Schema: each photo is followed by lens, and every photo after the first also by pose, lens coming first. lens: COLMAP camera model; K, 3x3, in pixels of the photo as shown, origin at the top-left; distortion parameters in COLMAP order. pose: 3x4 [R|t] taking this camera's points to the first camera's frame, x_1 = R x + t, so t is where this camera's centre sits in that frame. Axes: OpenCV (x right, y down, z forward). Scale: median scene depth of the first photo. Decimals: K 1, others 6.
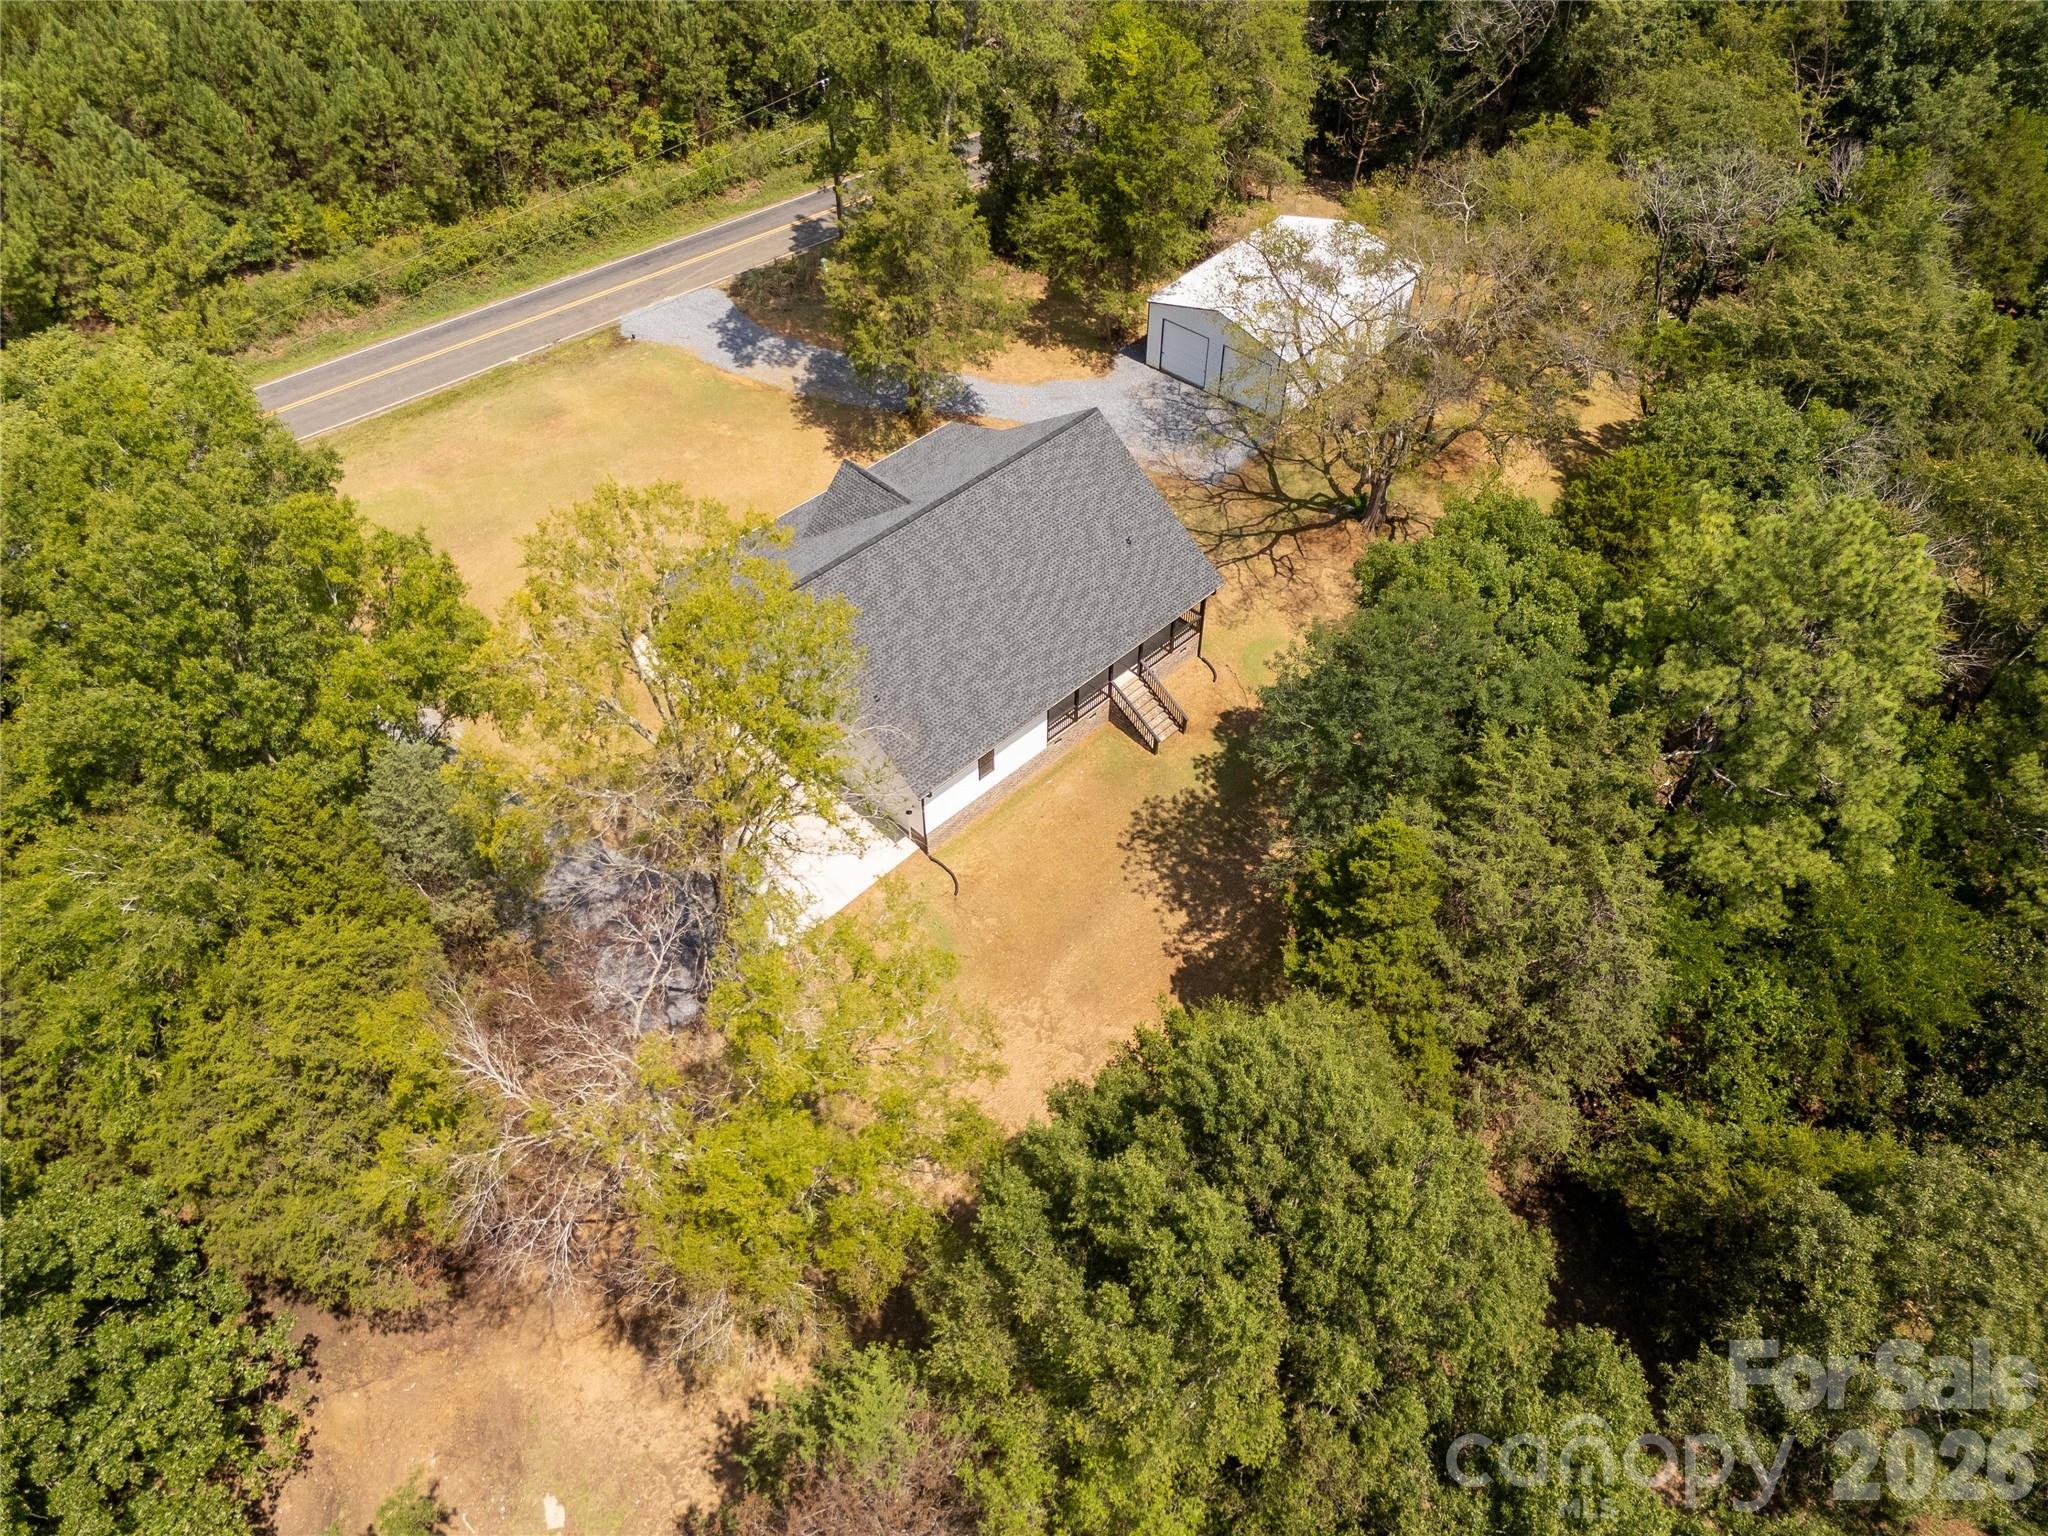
lens RADIAL K [[1513.7, 0, 1016.2], [0, 1513.7, 768.6], [0, 0, 1]] dist [0.050531, -0.037978]
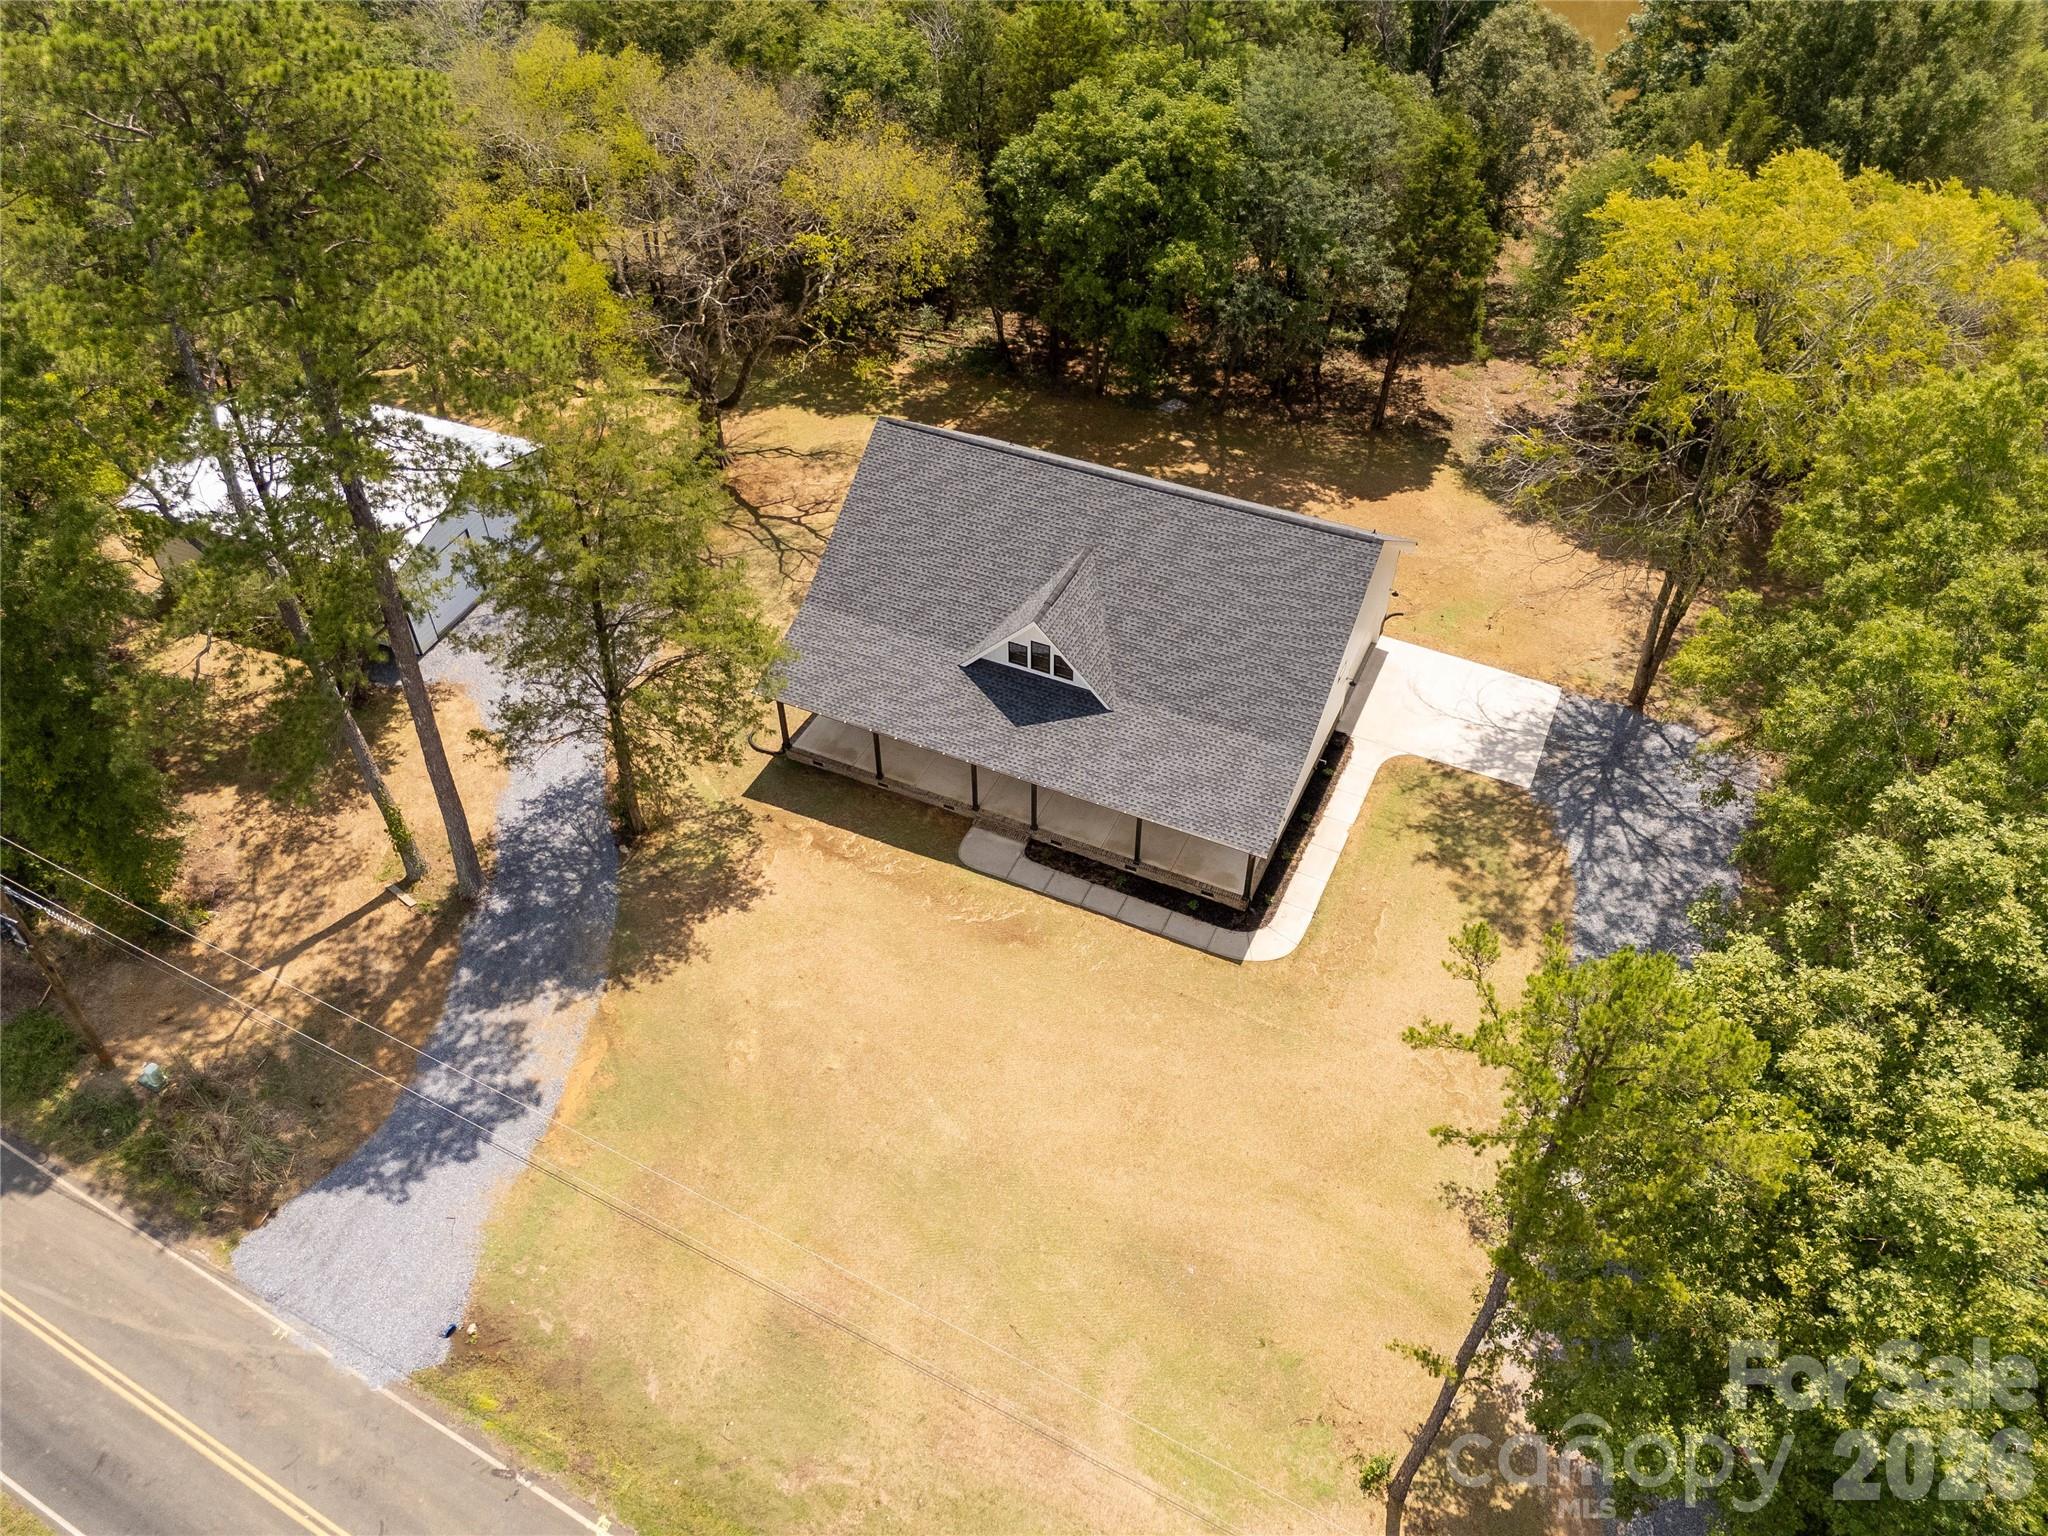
lens RADIAL K [[1513.7, 0, 1016.2], [0, 1513.7, 768.6], [0, 0, 1]] dist [0.050531, -0.037978]
pose [[-0.344931, -0.648084, 0.678977, -0.583639], [0.687230, 0.318337, 0.652975, -0.596429], [-0.639326, 0.691845, 0.335578, 0.740734]]
